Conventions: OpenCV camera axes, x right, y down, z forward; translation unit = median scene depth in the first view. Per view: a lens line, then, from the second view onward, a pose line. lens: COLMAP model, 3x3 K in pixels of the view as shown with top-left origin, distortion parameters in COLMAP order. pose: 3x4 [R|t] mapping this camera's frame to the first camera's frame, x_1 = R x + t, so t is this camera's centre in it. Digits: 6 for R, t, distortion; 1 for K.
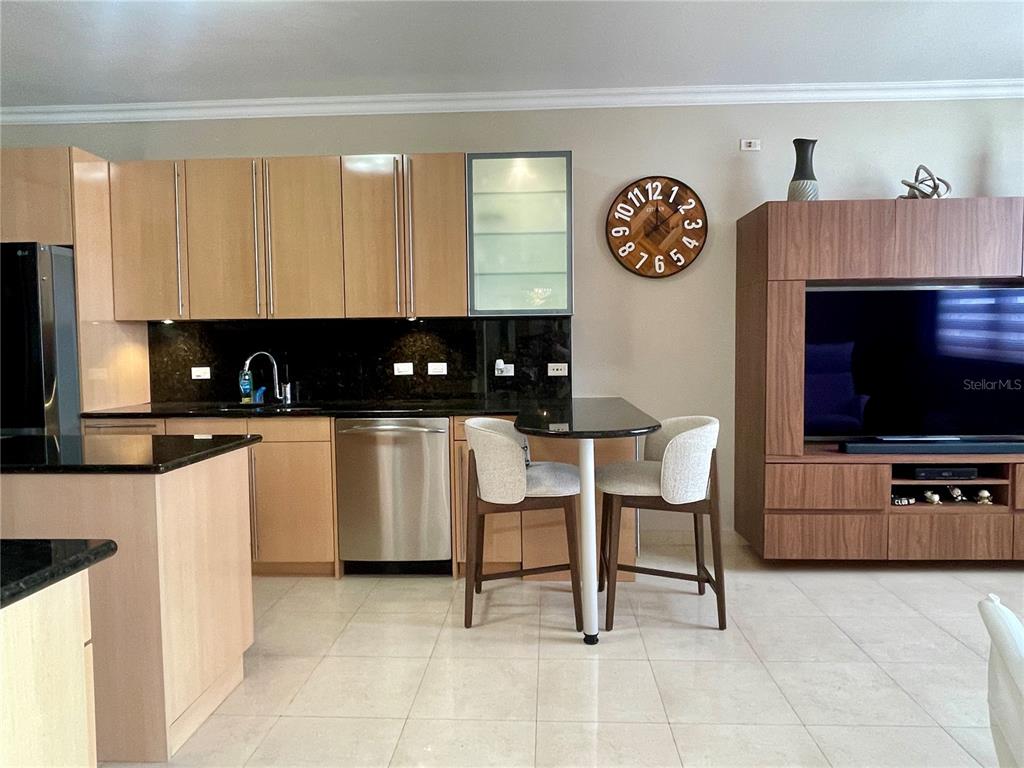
lens RADIAL K [[646.4, 0, 512.2], [0, 646.4, 378.7], [0, 0, 1]] dist [0.005899, -0.019262]
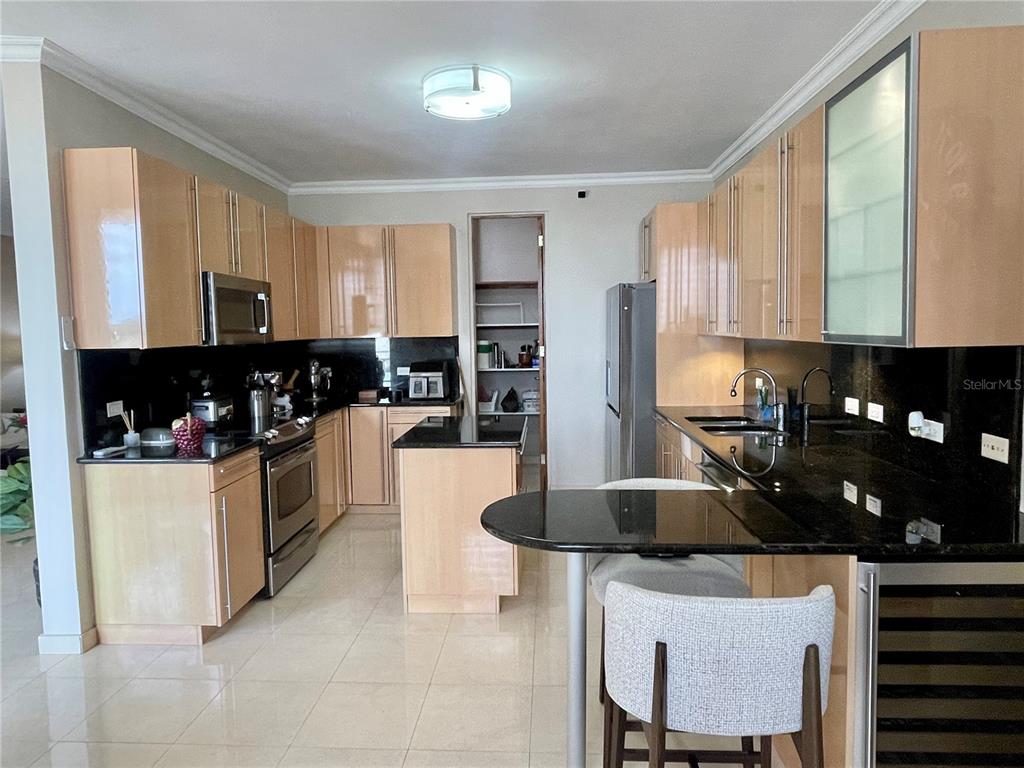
lens RADIAL K [[646.4, 0, 512.2], [0, 646.4, 378.7], [0, 0, 1]] dist [0.005899, -0.019262]
pose [[0.000644, 0.089938, -0.995947, 0.569468], [-0.026865, 0.995589, 0.089888, -0.102414], [0.999639, 0.026699, 0.003058, 0.621666]]
